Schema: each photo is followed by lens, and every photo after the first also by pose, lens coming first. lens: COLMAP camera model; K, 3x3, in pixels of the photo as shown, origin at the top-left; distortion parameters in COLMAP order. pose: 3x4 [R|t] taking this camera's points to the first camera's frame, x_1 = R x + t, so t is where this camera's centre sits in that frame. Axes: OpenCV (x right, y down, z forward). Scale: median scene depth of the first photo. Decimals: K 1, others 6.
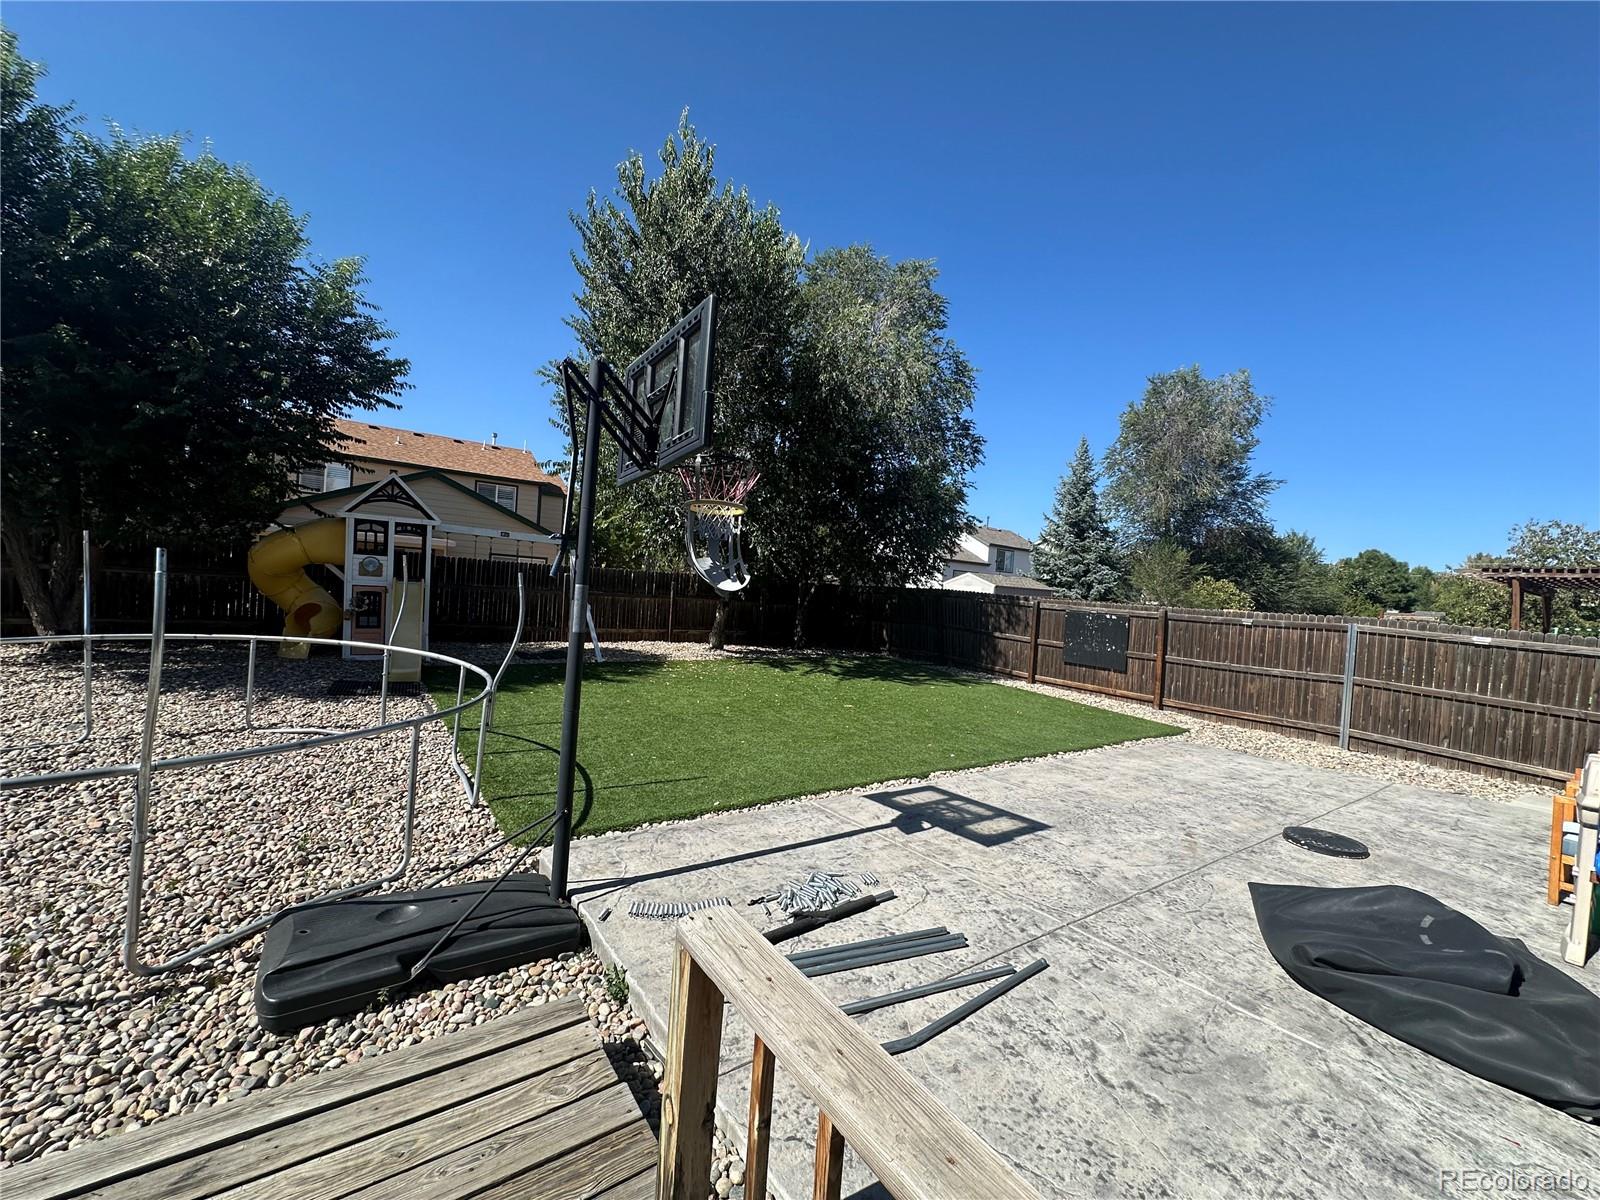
lens RADIAL K [[633.3, 0, 803.4], [0, 633.3, 602.9], [0, 0, 1]] dist [-0.001228, 0.000677]
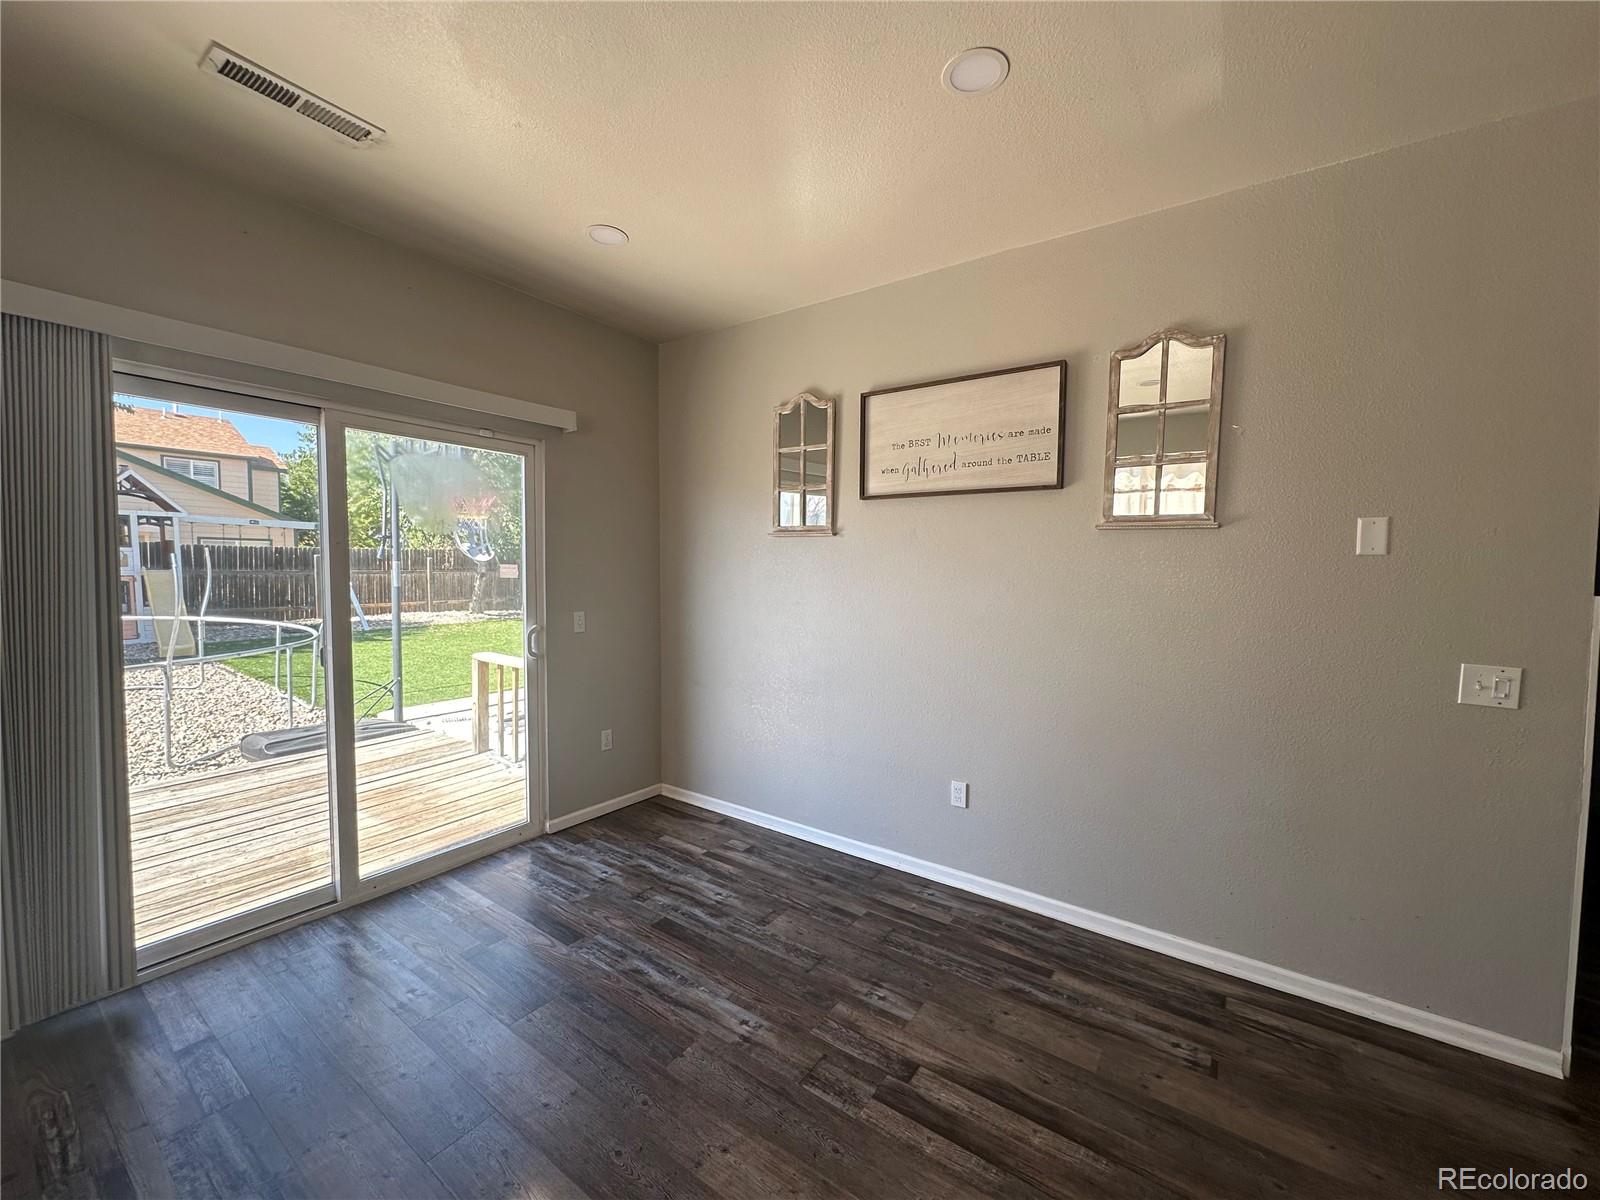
lens RADIAL K [[633.3, 0, 790.9], [0, 633.3, 595.6], [0, 0, 1]] dist [-0.001228, 0.000677]
pose [[0.944636, -0.072412, 0.320031, 0.043815], [0.057217, 0.996754, 0.056644, 0.009325], [-0.323094, -0.035196, 0.945712, -0.339392]]
